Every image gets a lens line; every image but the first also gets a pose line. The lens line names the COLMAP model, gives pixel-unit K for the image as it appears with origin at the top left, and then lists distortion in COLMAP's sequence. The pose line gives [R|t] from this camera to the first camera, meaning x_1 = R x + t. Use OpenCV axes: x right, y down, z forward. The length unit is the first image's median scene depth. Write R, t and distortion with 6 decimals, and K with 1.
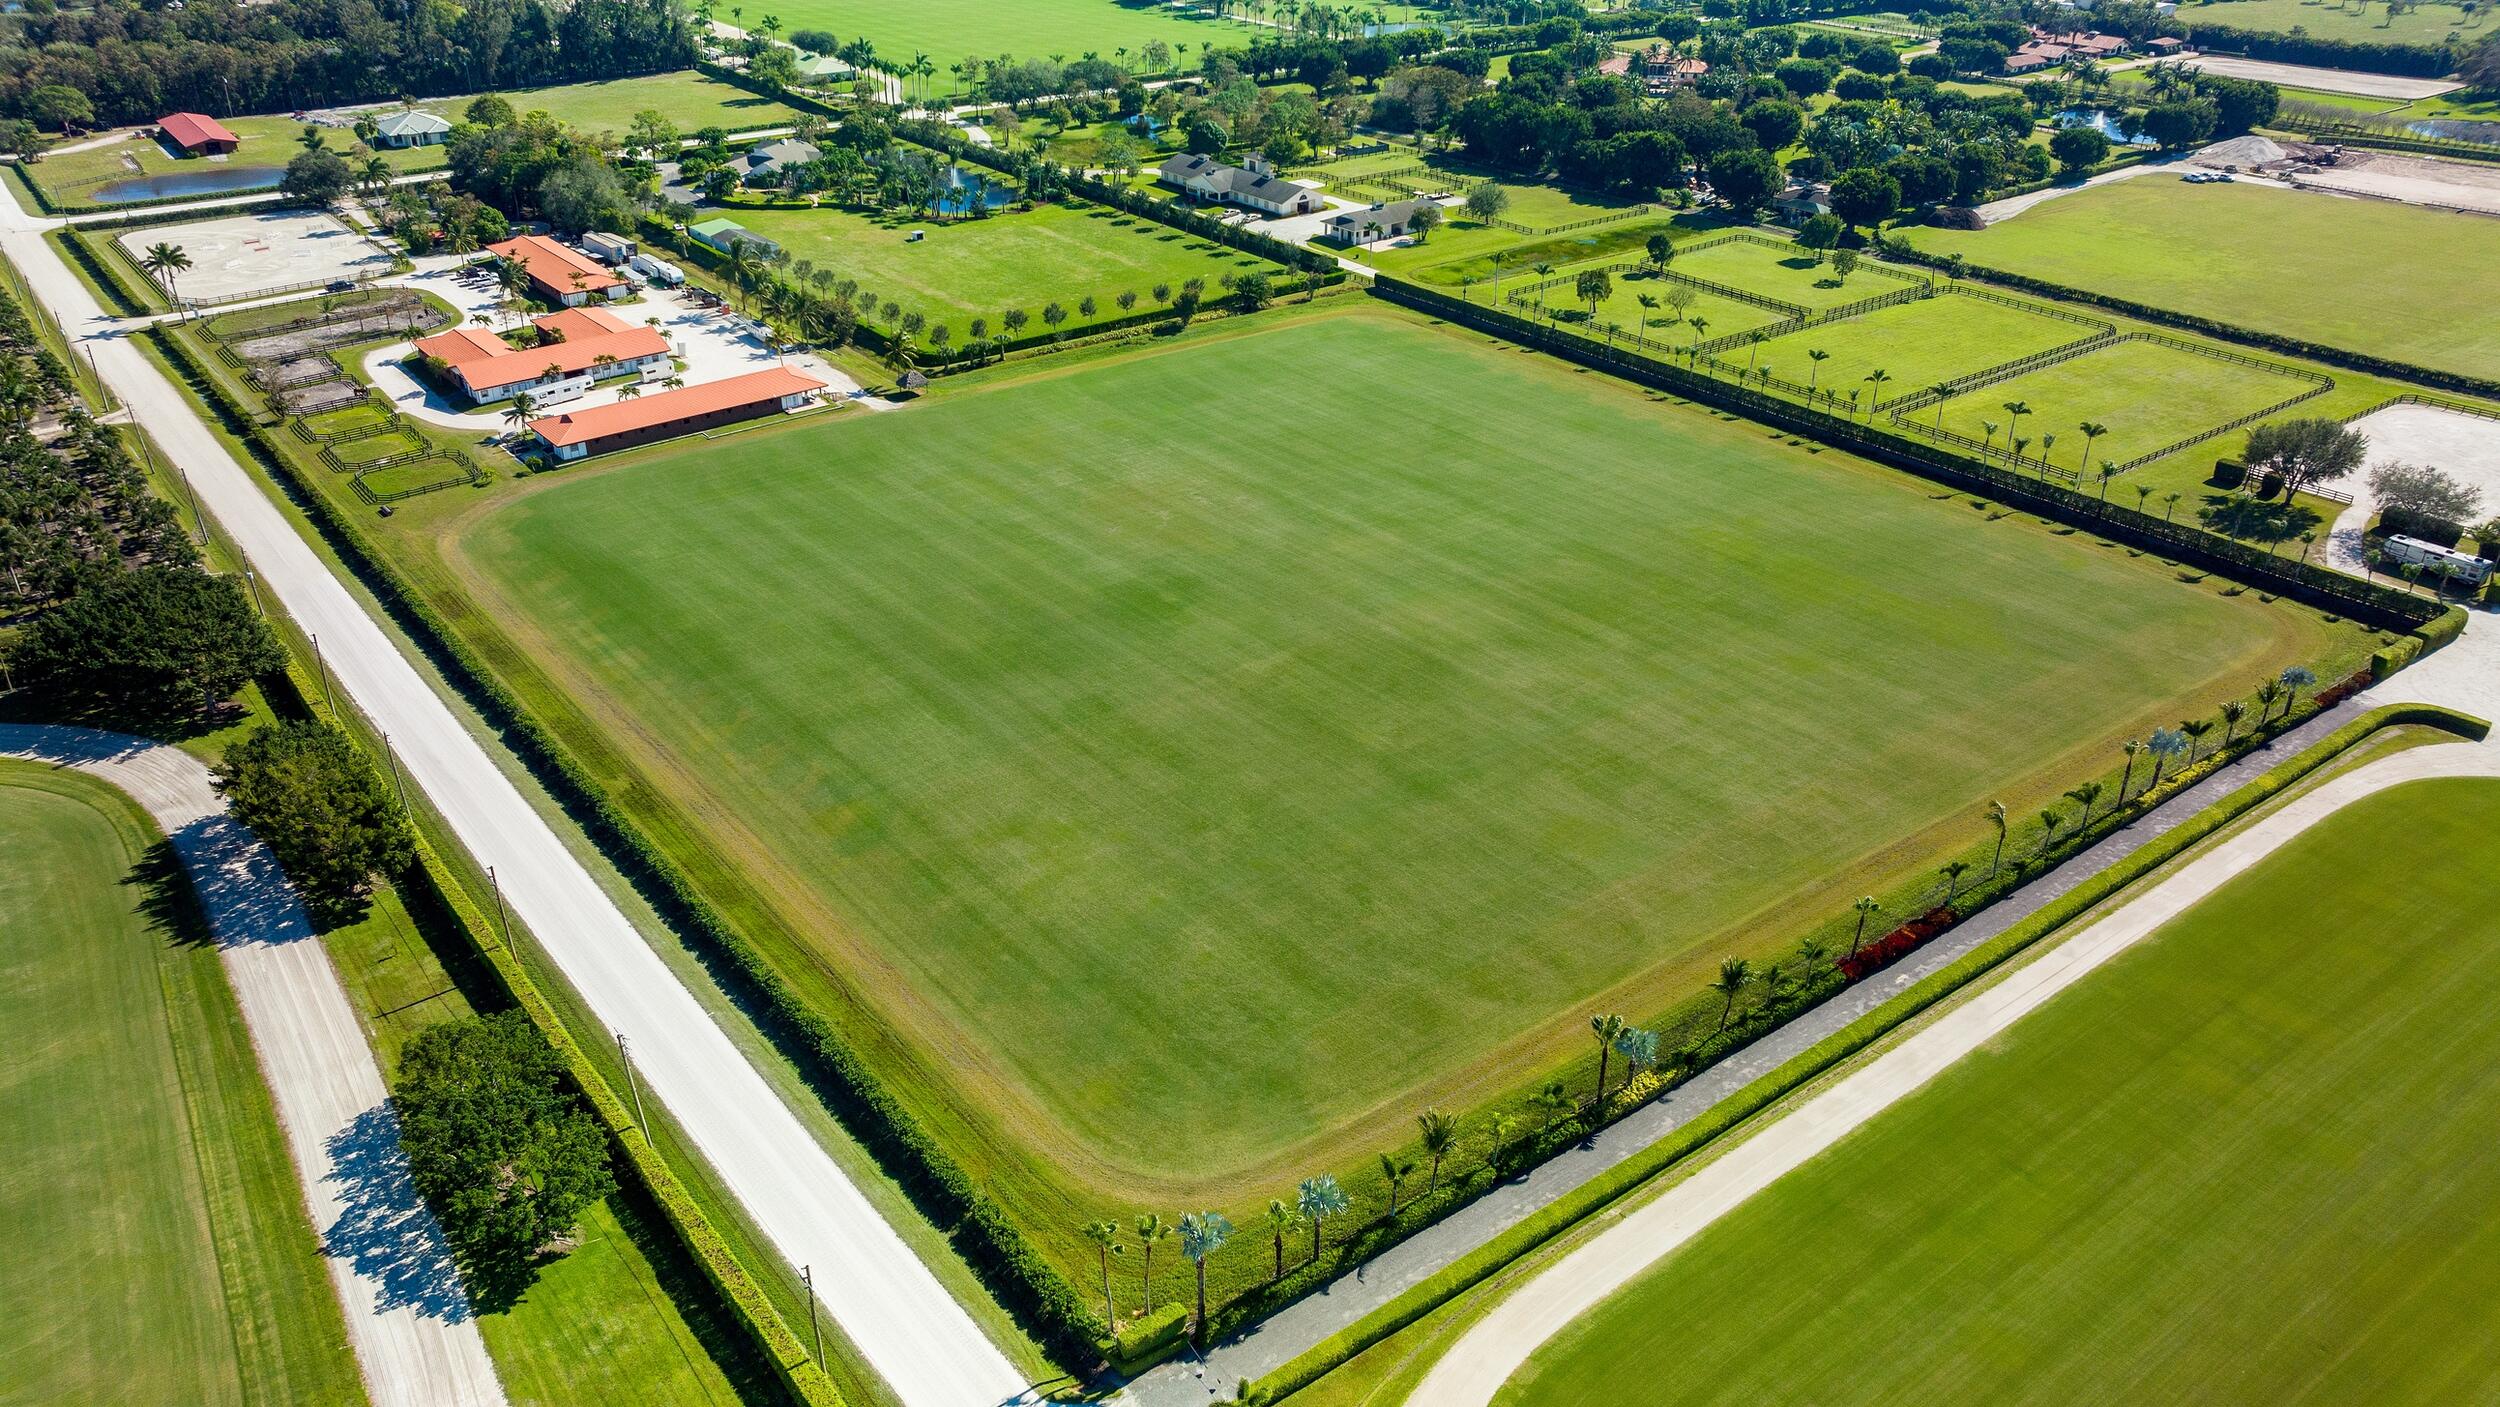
lens RADIAL K [[1820.2, 0, 1250.0], [0, 1820.2, 703.5], [0, 0, 1]] dist [-0.022459, -0.002358]
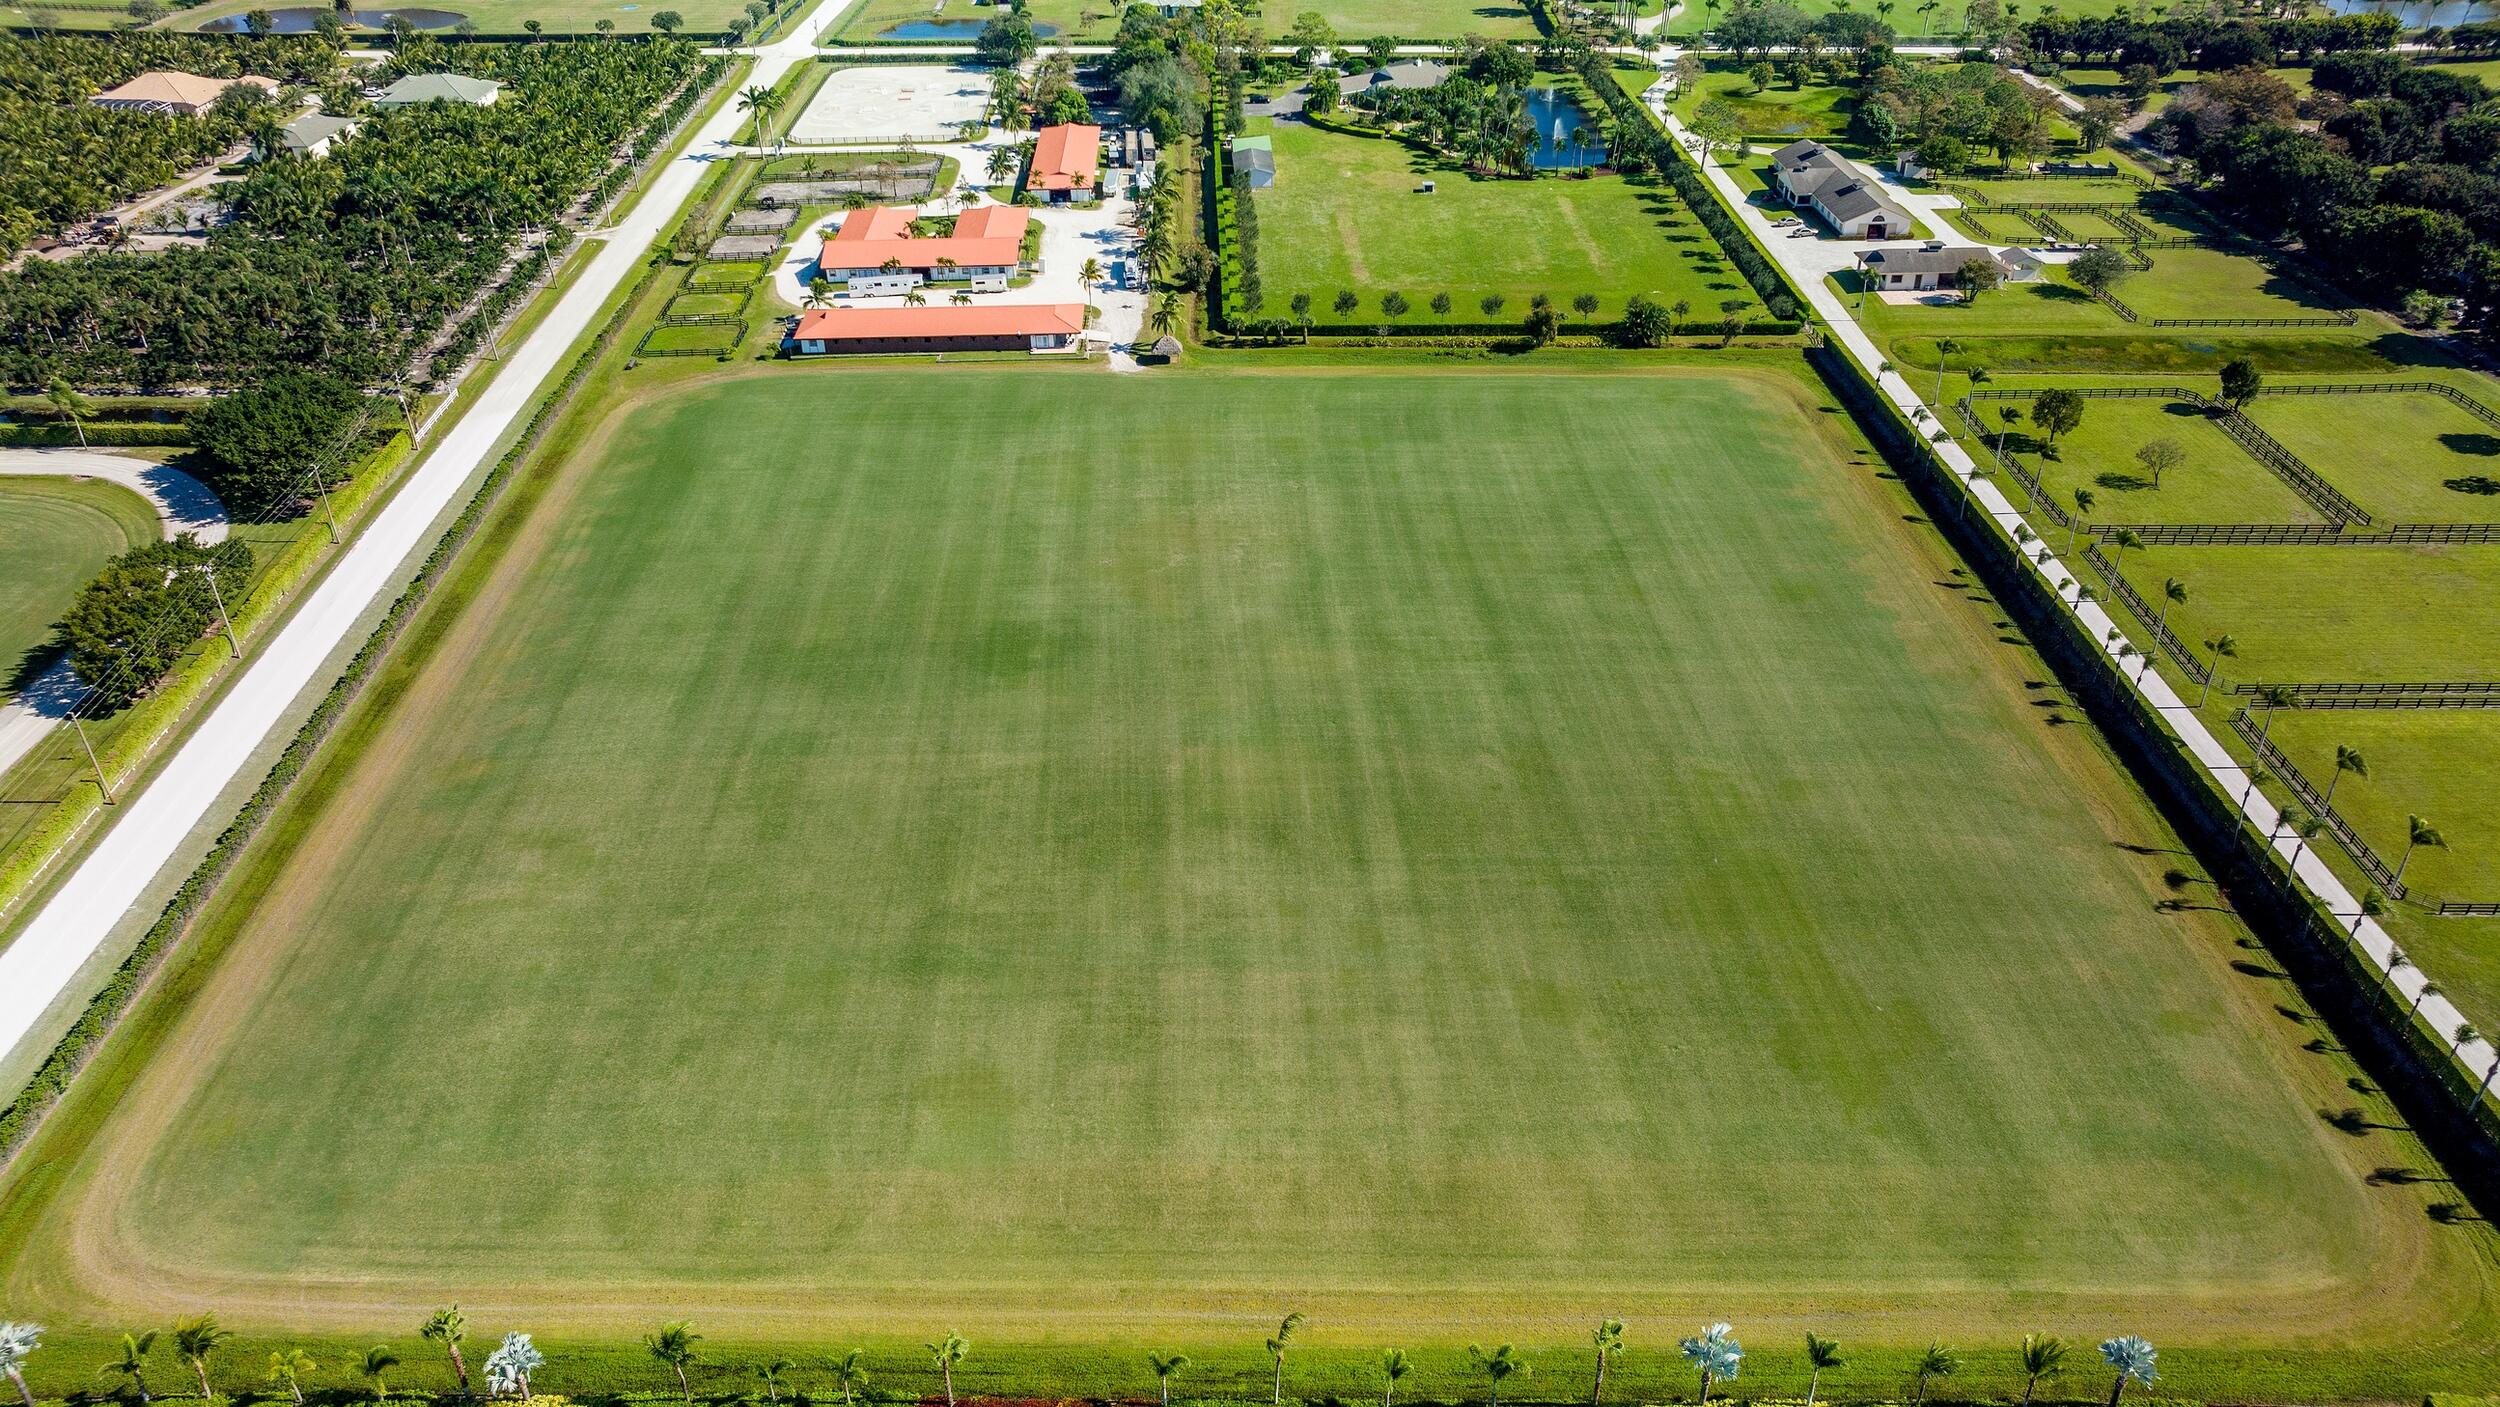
lens RADIAL K [[1814.0, 0, 1250.0], [0, 1814.0, 703.5], [0, 0, 1]] dist [-0.025634, 0.038093]
pose [[0.801279, 0.311666, -0.510702, 0.357425], [-0.279377, 0.949734, 0.141258, -0.134988], [0.529056, 0.029492, 0.848074, 0.211916]]
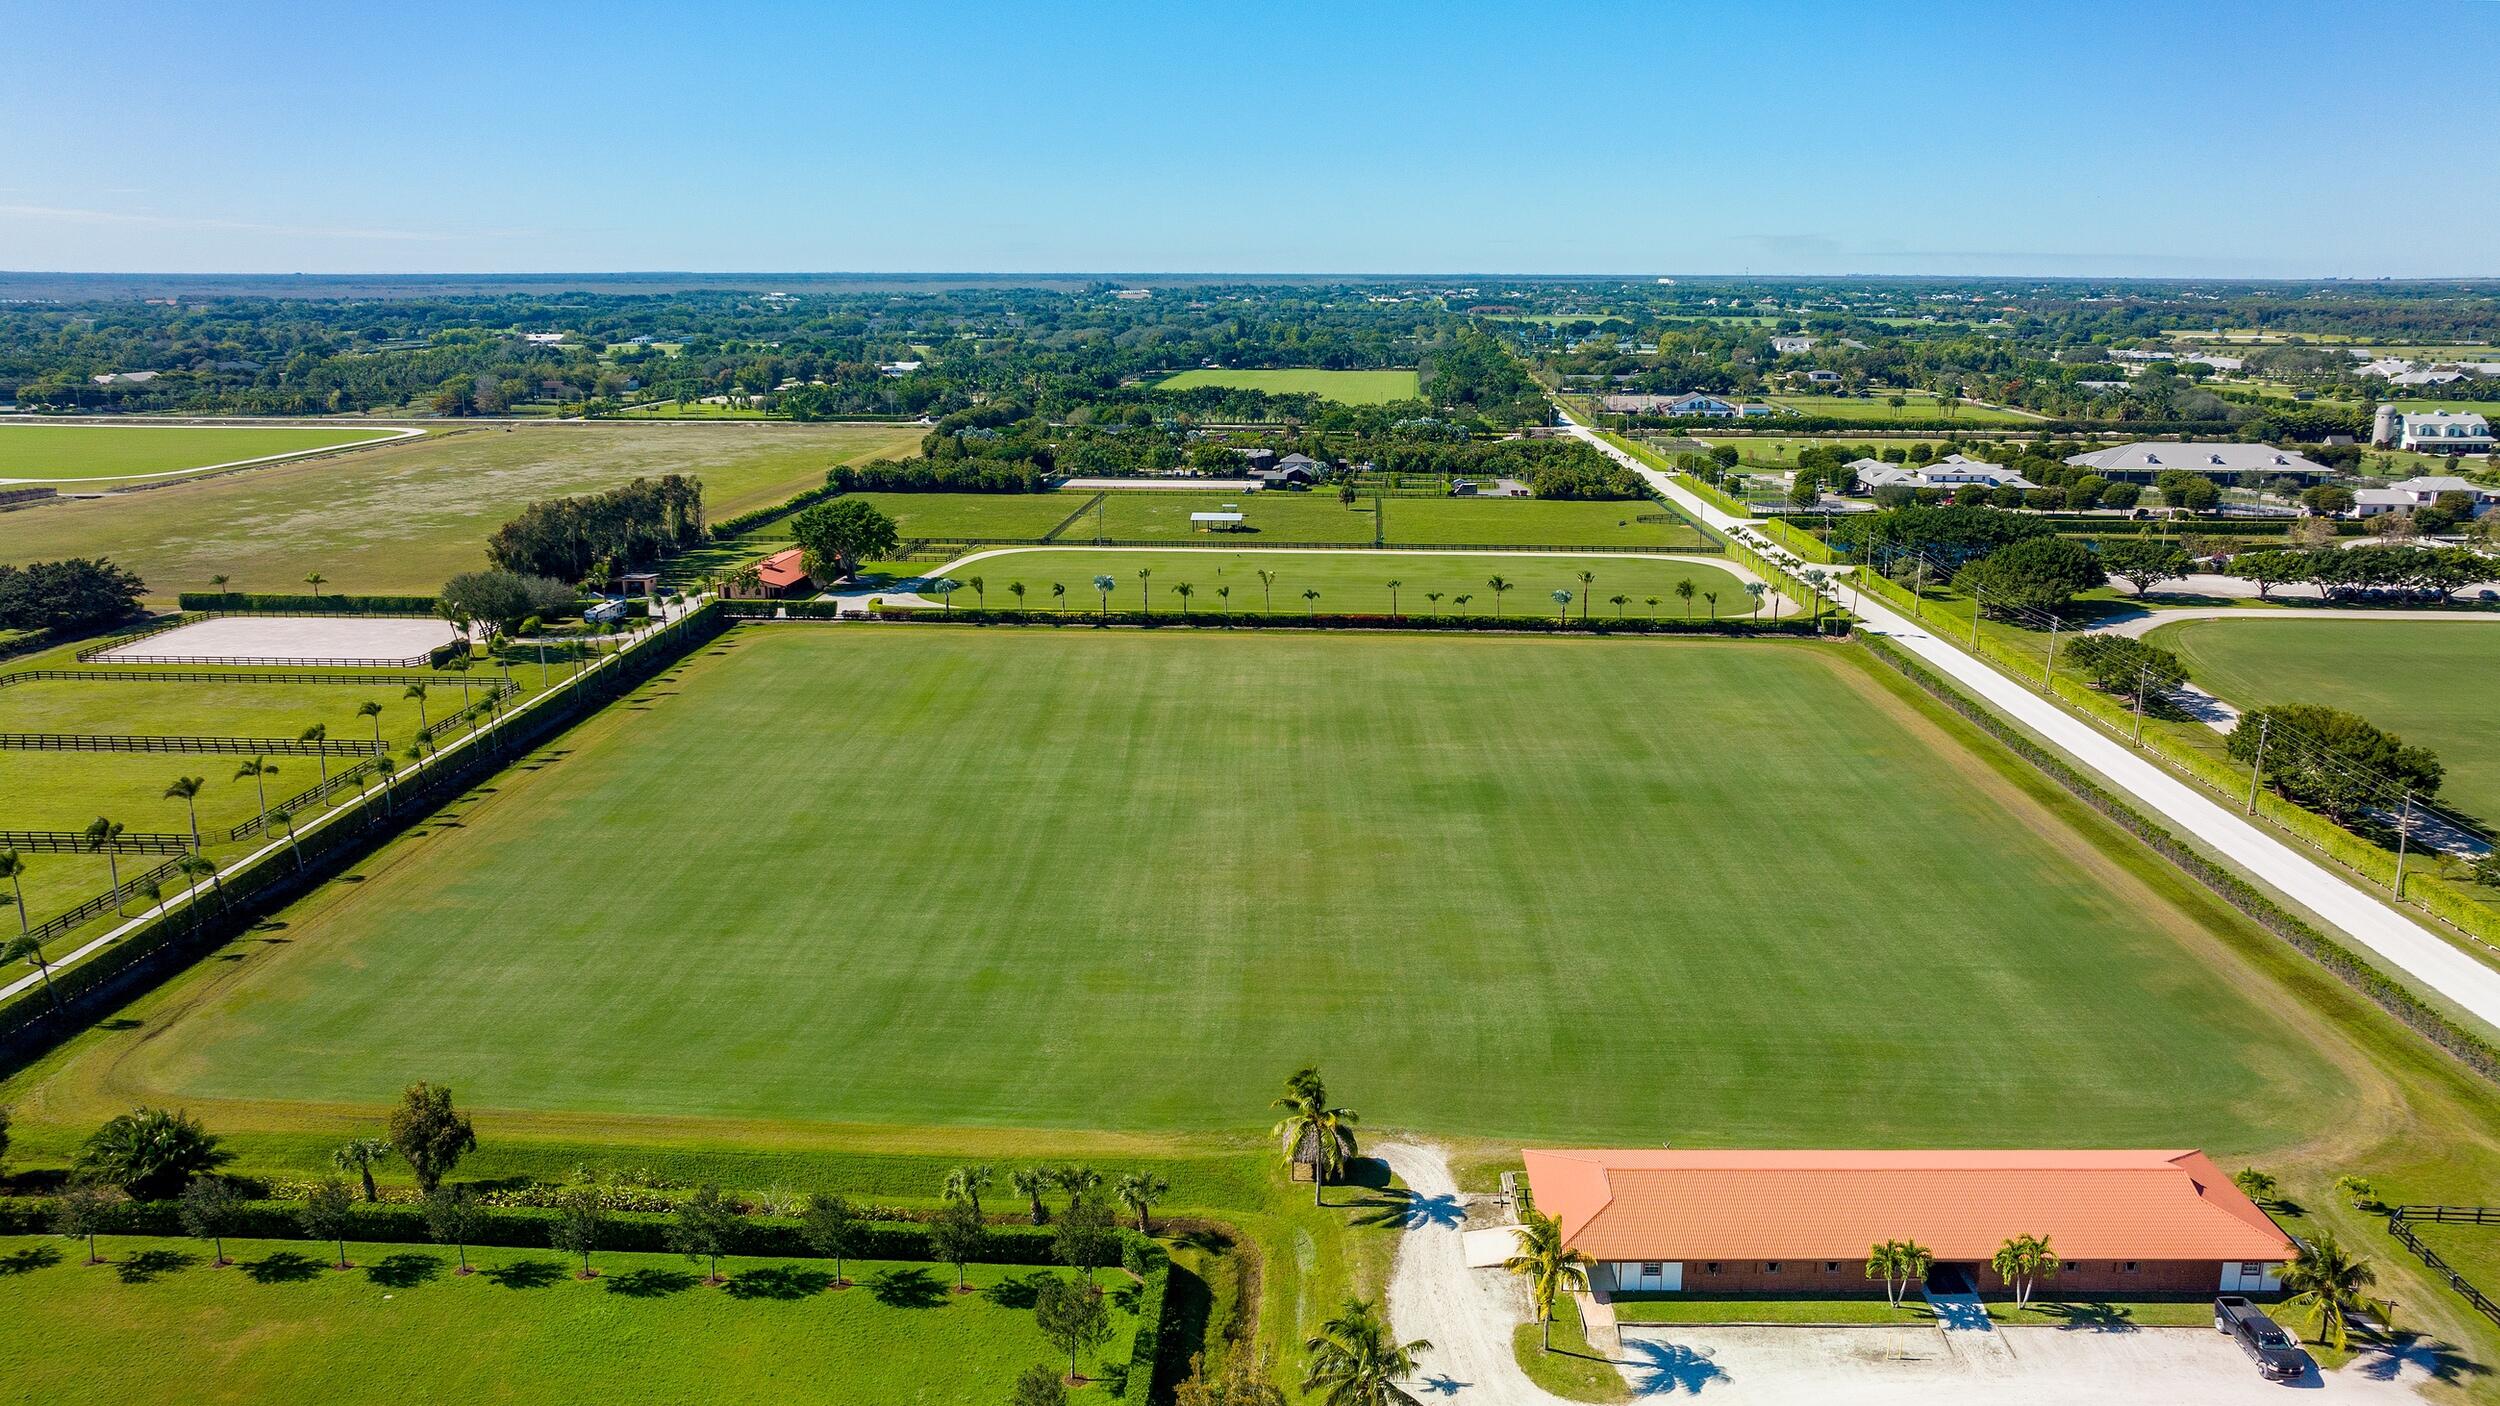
lens RADIAL K [[1814.0, 0, 1250.0], [0, 1814.0, 703.0], [0, 0, 1]] dist [-0.025634, 0.038093]
pose [[-0.760641, -0.155286, 0.630326, -0.384143], [0.308207, 0.768176, 0.561172, -0.450339], [-0.571344, 0.621121, -0.536446, 1.076396]]
